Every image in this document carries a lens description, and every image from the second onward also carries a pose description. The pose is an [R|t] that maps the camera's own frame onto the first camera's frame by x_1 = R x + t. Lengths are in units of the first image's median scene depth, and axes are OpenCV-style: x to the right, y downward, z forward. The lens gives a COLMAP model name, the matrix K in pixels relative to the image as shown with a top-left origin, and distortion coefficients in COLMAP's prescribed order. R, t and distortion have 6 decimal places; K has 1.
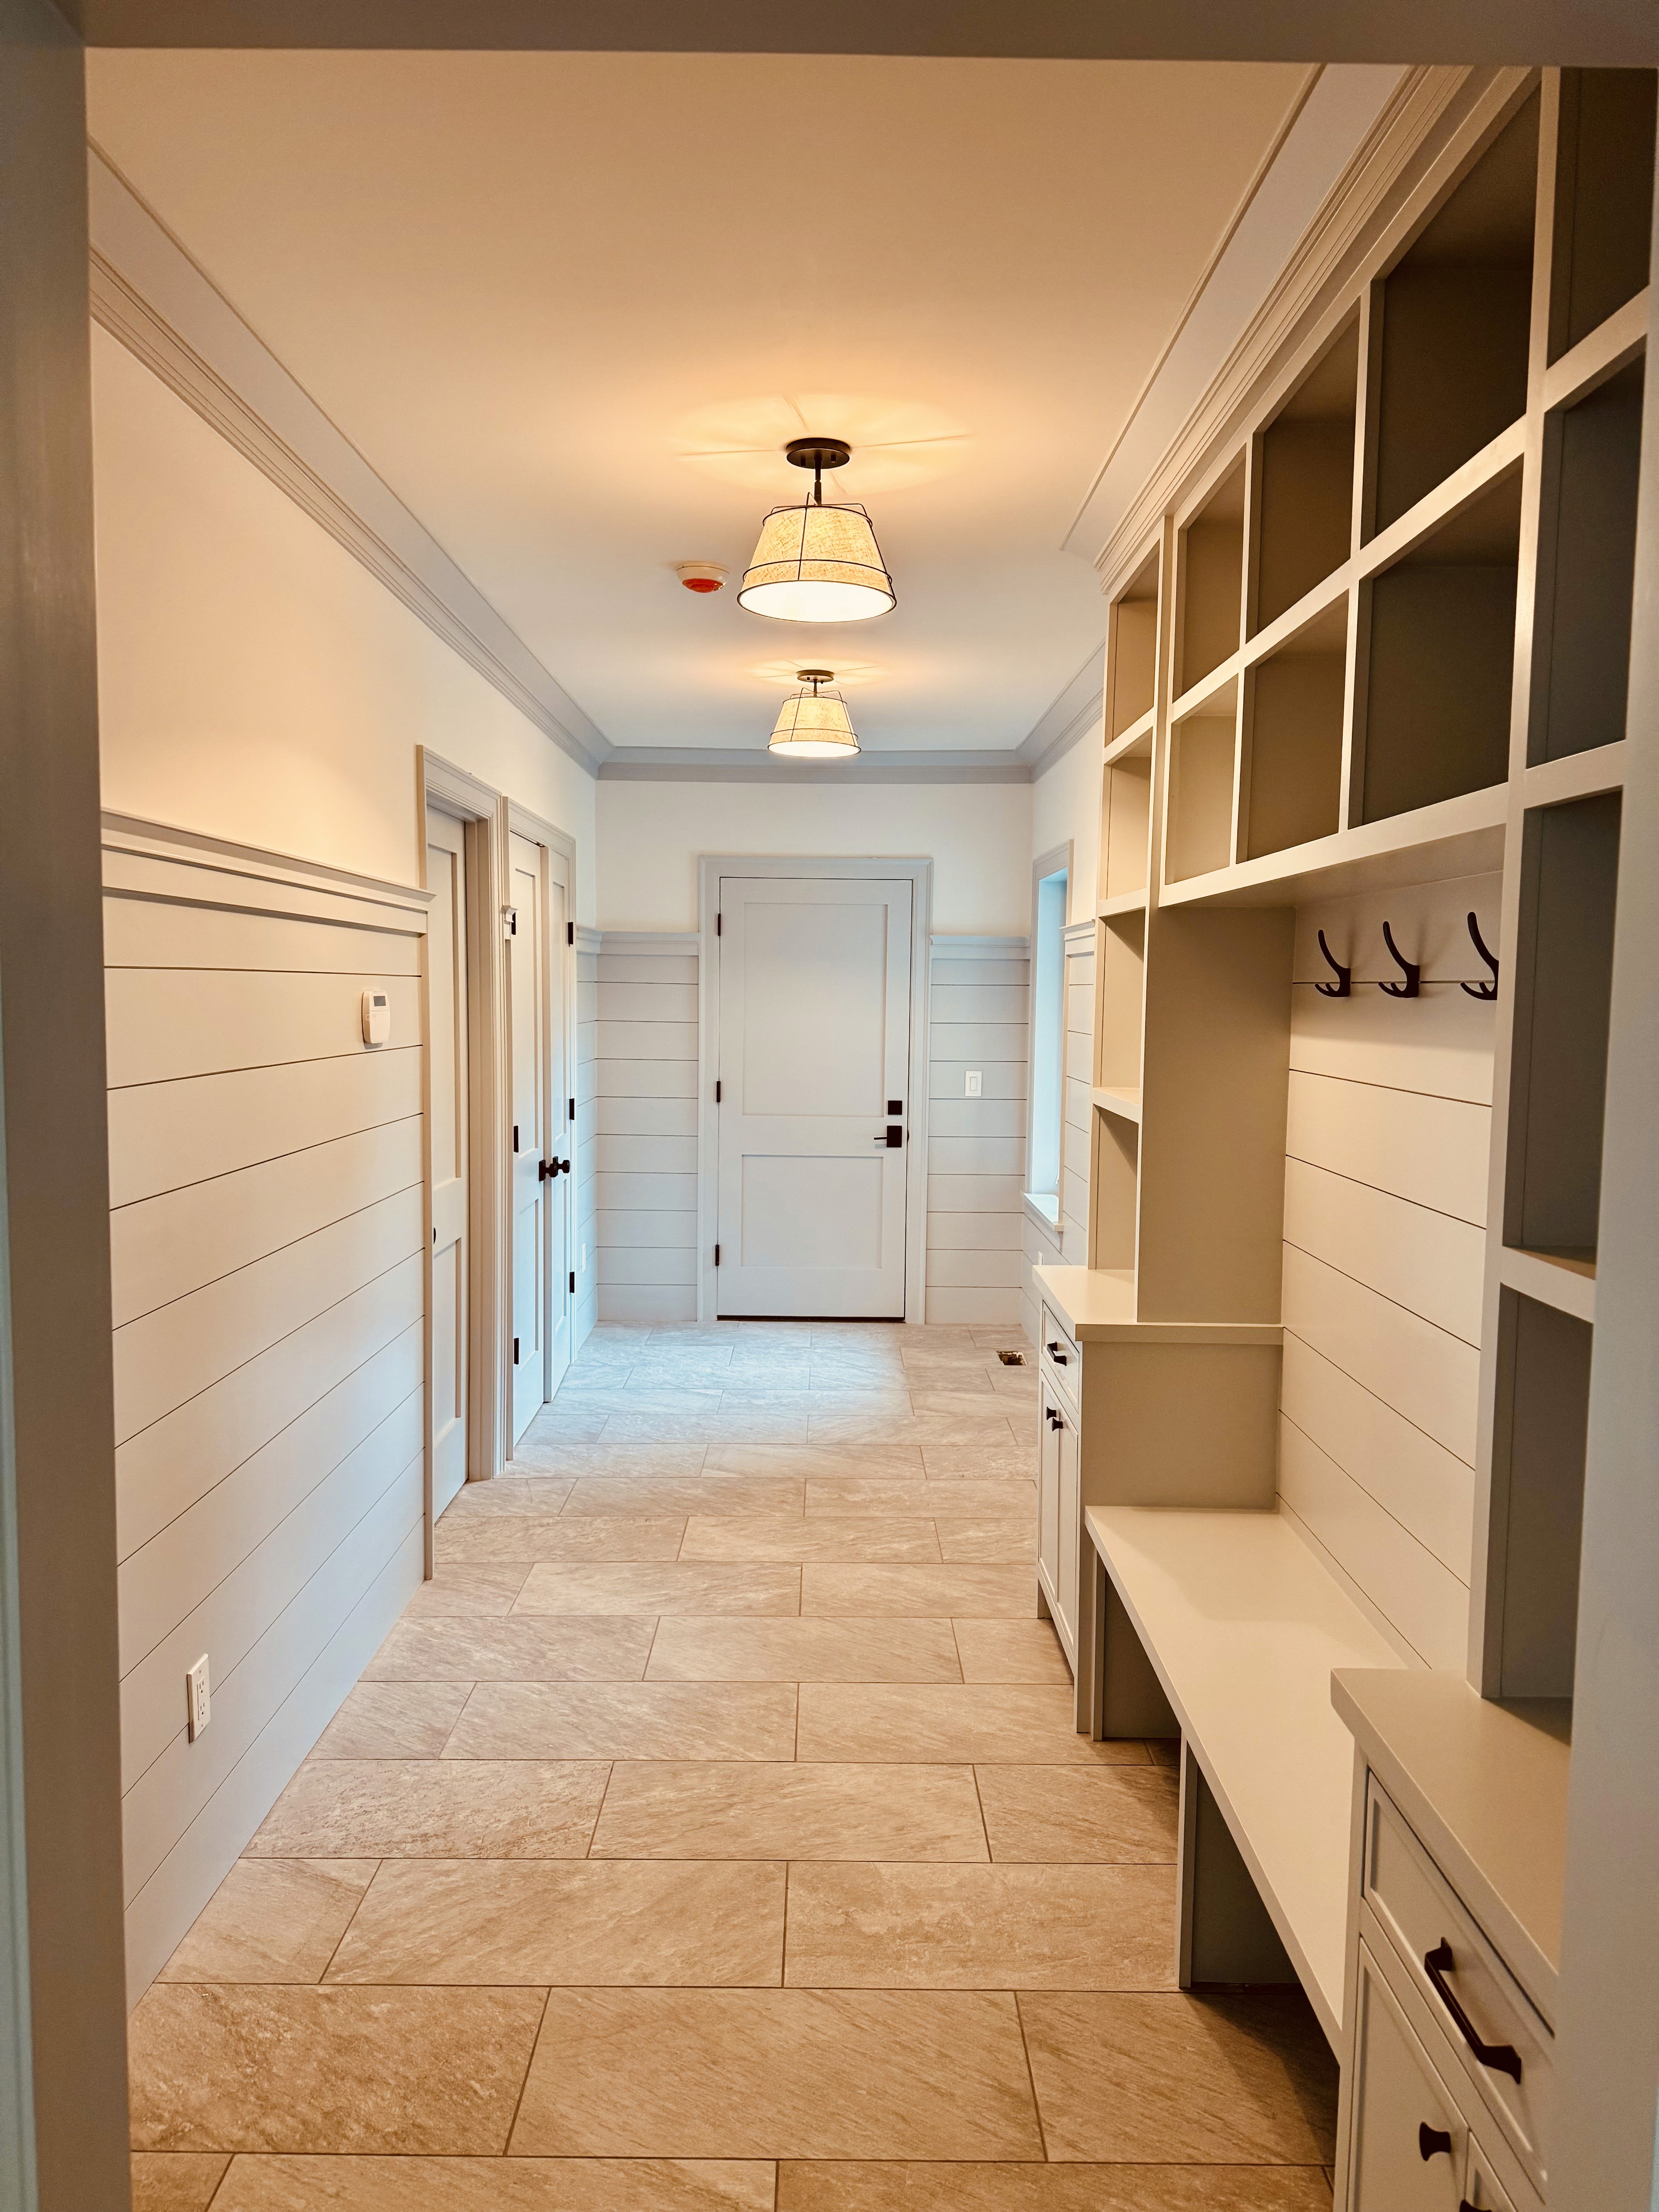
lens RADIAL K [[1539.8, 0, 830.7], [0, 1539.8, 1093.9], [0, 0, 1]] dist [-0.008138, -0.003406]
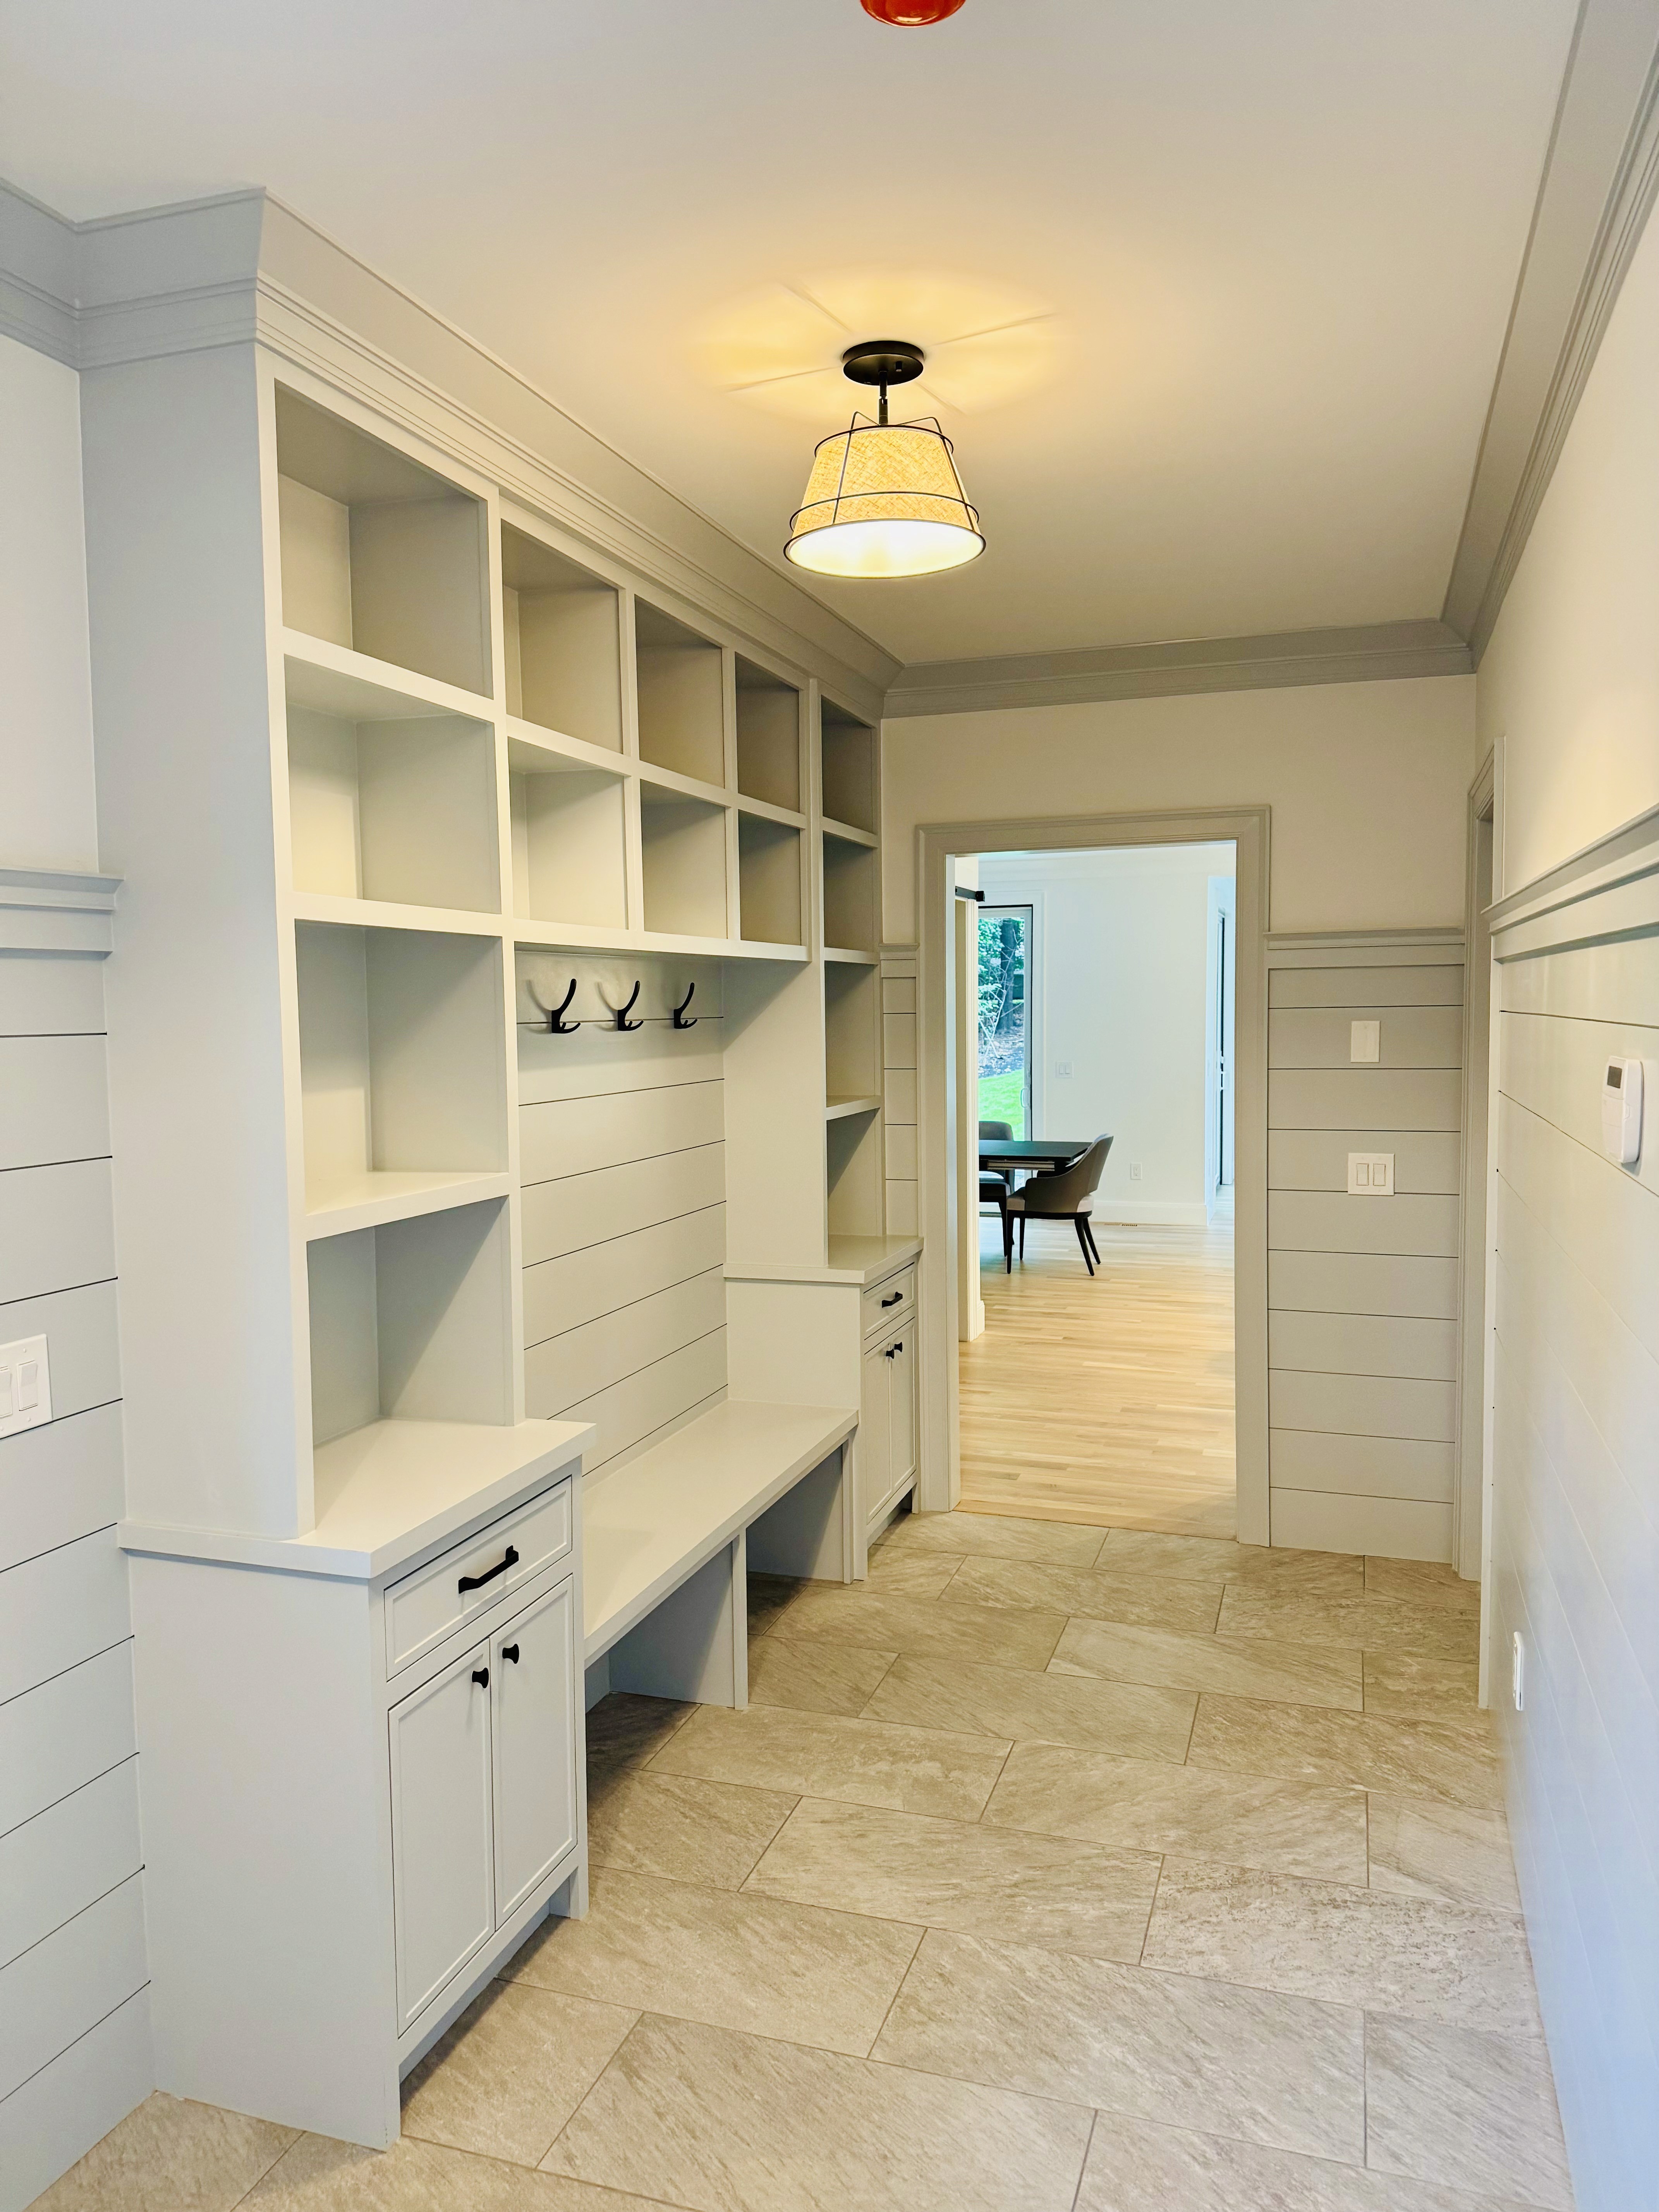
lens RADIAL K [[1539.8, 0, 842.0], [0, 1539.8, 1111.9], [0, 0, 1]] dist [-0.008138, -0.003406]
pose [[-0.948376, -0.025610, 0.316113, -0.139240], [0.022315, 0.988876, 0.147059, -0.085578], [-0.316363, 0.146522, -0.937255, 1.025300]]
